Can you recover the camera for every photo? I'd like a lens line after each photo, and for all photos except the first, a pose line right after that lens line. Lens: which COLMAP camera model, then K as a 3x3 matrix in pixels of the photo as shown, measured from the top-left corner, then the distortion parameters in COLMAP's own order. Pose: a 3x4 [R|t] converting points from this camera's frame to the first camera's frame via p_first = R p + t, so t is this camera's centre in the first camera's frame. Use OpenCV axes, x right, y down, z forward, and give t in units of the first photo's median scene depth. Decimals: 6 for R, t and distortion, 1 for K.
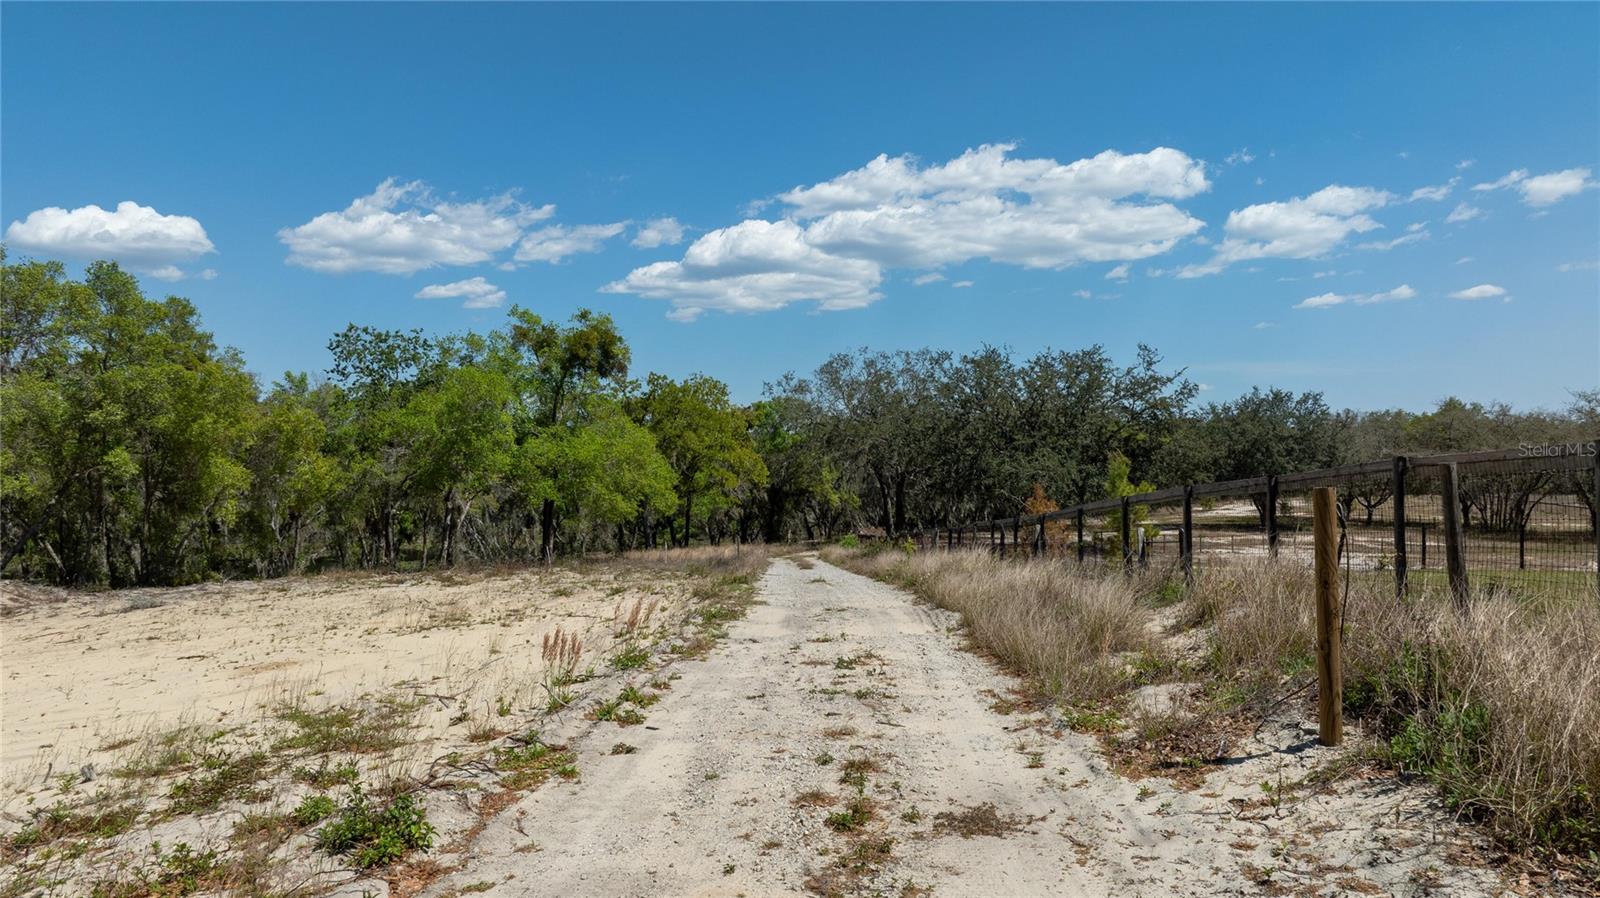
lens RADIAL K [[1185.2, 0, 800.0], [0, 1185.2, 449.0], [0, 0, 1]] dist [-0.004064, -0.001265]
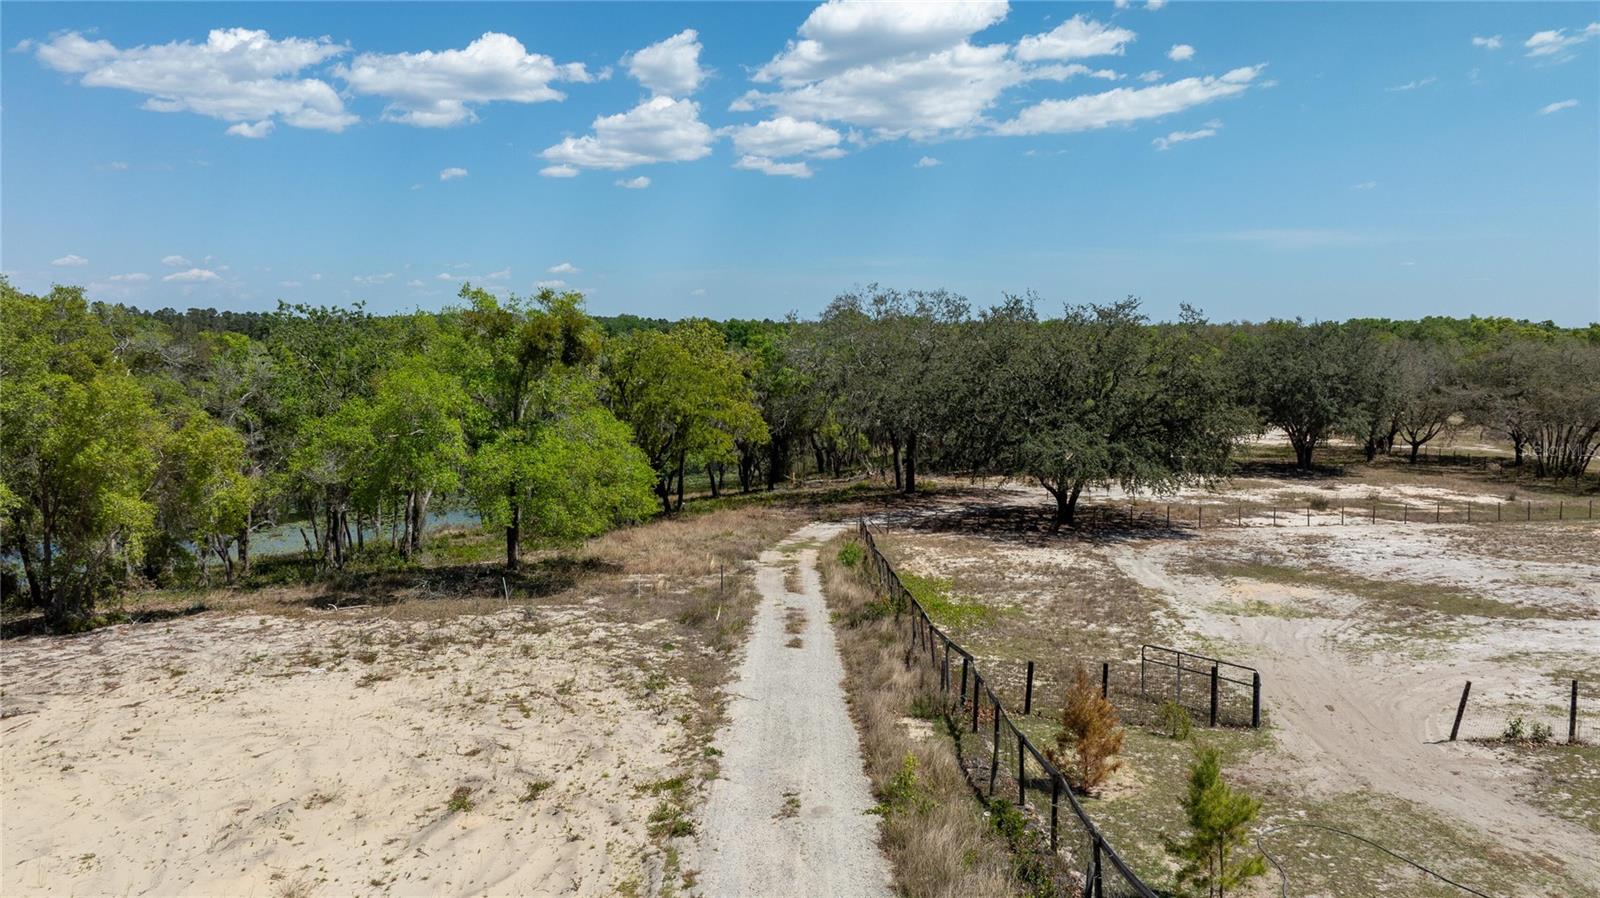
lens RADIAL K [[1178.6, 0, 800.0], [0, 1178.6, 449.0], [0, 0, 1]] dist [-0.000924, 0.007031]
pose [[0.999911, 0.002570, -0.013088, 0.015201], [-0.001072, 0.993576, 0.113160, -0.097193], [0.013295, -0.113136, 0.993491, 0.129391]]
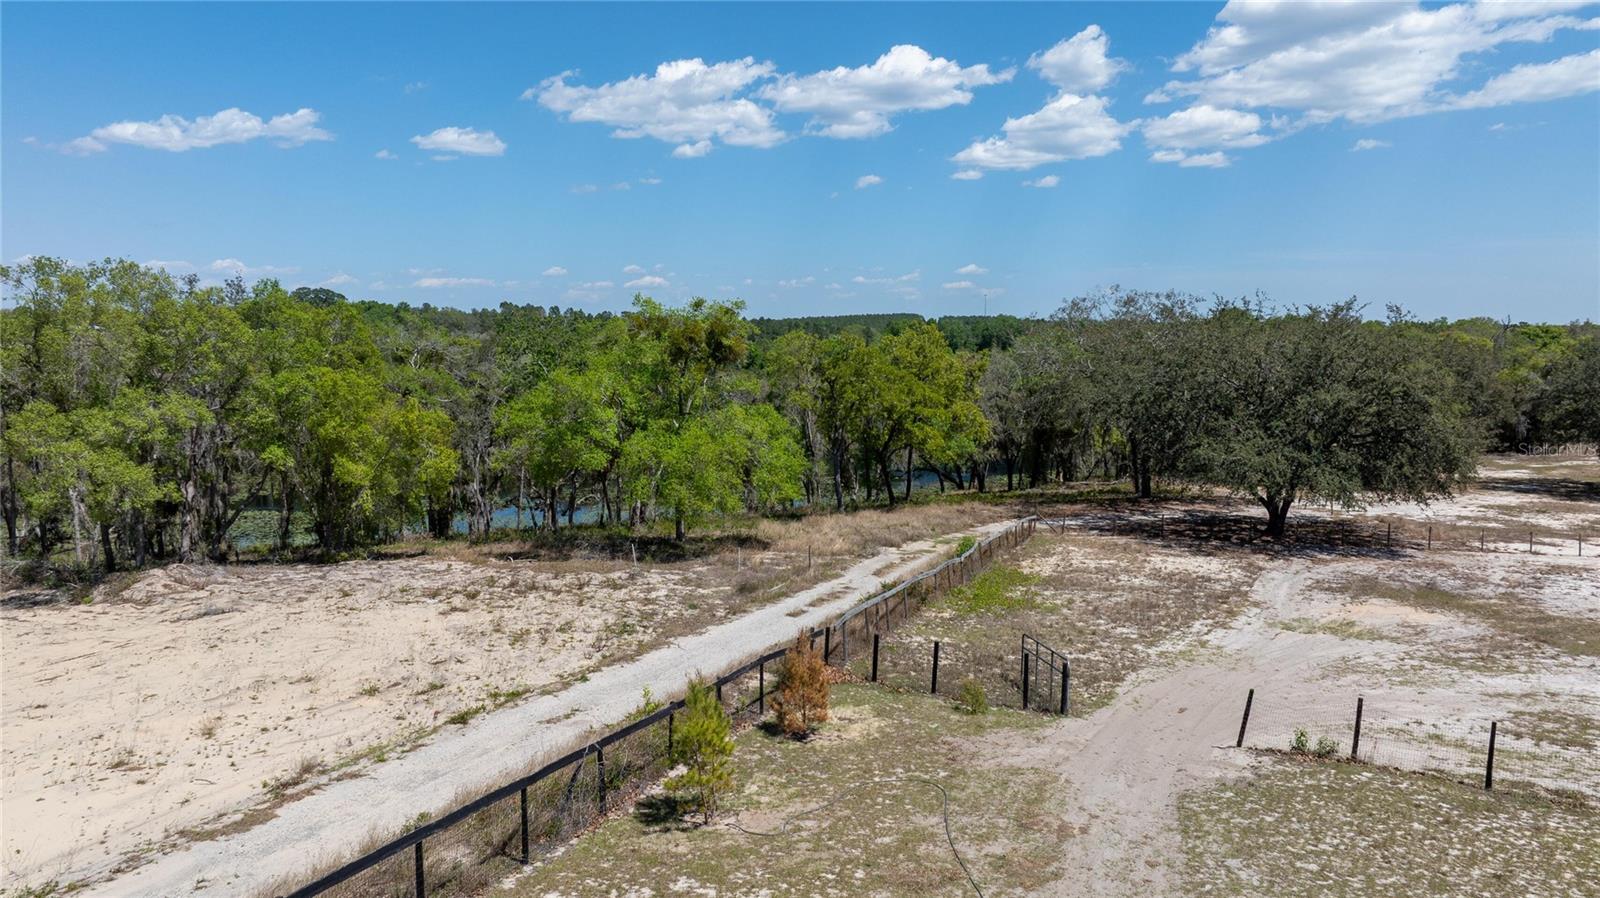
lens RADIAL K [[1178.6, 0, 800.0], [0, 1178.6, 449.0], [0, 0, 1]] dist [-0.000924, 0.007031]
pose [[0.929167, 0.037232, -0.367780, 0.258942], [0.004886, 0.993591, 0.112929, -0.100806], [0.369628, -0.106727, 0.923030, 0.101477]]
